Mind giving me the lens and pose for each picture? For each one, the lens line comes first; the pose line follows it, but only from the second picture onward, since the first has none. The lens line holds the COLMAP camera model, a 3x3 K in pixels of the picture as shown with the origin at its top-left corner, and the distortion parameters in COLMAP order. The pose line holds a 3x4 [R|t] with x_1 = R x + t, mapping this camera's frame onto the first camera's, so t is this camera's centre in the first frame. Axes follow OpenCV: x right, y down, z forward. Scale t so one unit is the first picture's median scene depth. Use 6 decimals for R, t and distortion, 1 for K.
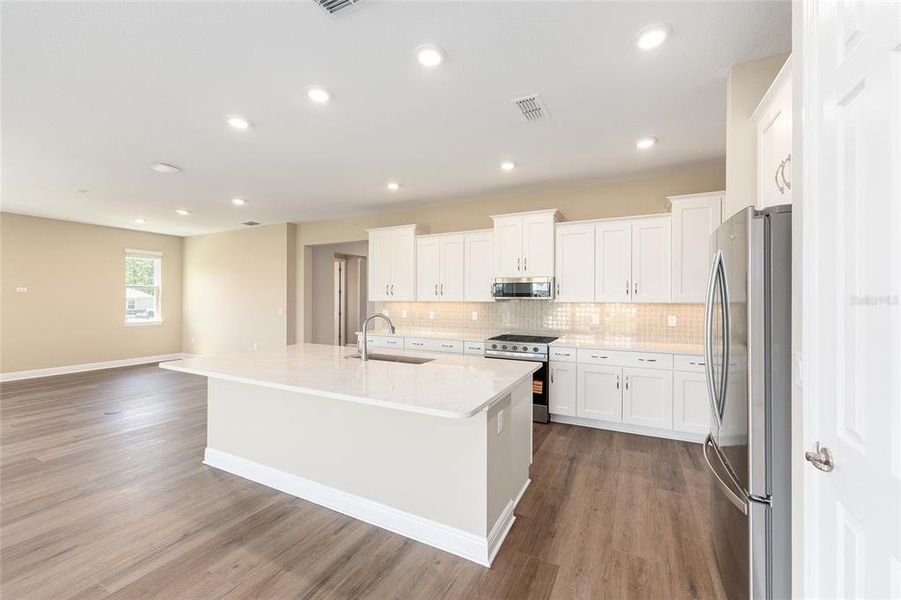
lens RADIAL K [[360.5, 0, 452.2], [0, 360.5, 300.2], [0, 0, 1]] dist [-0.002189, 0.000558]
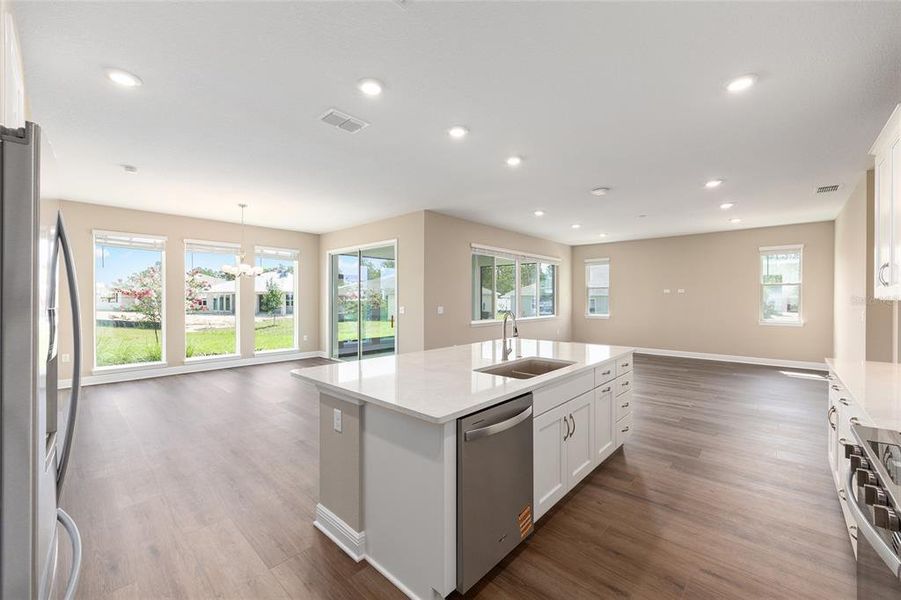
lens RADIAL K [[364.0, 0, 452.7], [0, 364.0, 297.6], [0, 0, 1]] dist [-0.002085, -0.000249]
pose [[-0.262423, -0.003790, -0.964946, 0.478470], [-0.005132, 0.999984, -0.002532, 0.004375], [0.964939, 0.004287, -0.262438, 0.742904]]
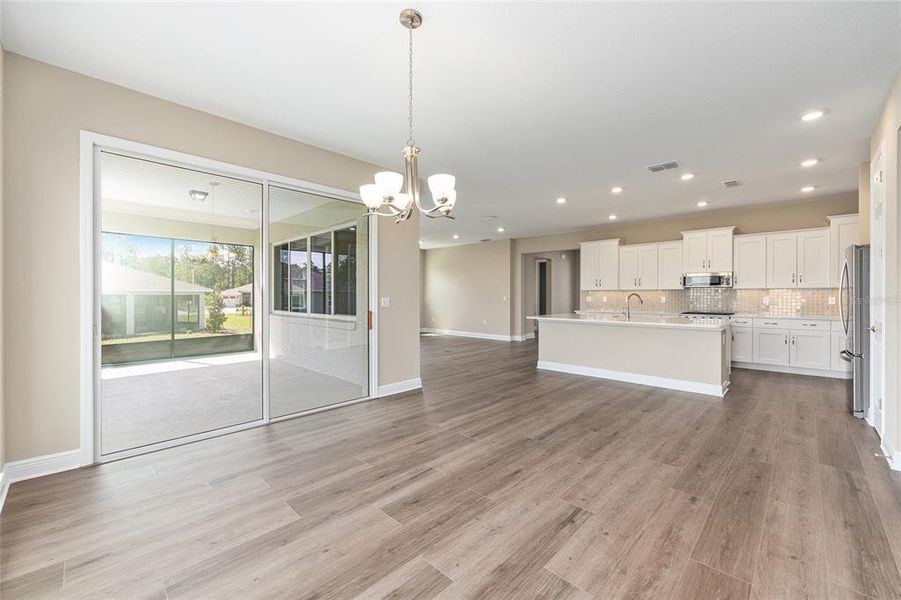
lens RADIAL K [[360.5, 0, 453.4], [0, 360.5, 296.9], [0, 0, 1]] dist [-0.002189, 0.000558]
pose [[0.956643, -0.002516, -0.291251, -0.372851], [0.003000, 0.999995, 0.001215, 0.032580], [0.291247, -0.002036, 0.956646, -0.731181]]
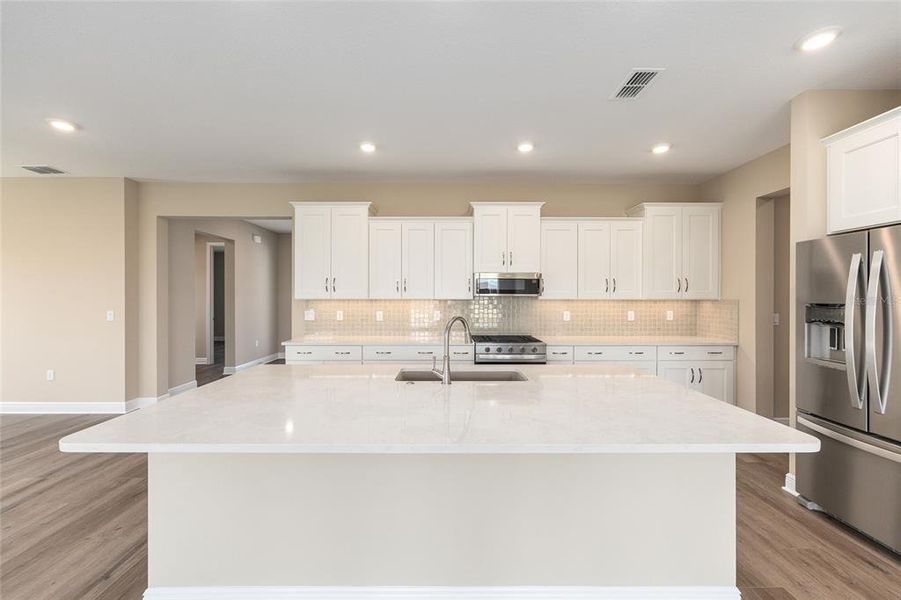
lens RADIAL K [[360.5, 0, 447.0], [0, 360.5, 301.1], [0, 0, 1]] dist [-0.002189, 0.000558]
pose [[0.887650, -0.004826, 0.460493, -0.363713], [0.002617, 0.999982, 0.005435, 0.003843], [-0.460511, -0.003619, 0.887647, 0.247395]]
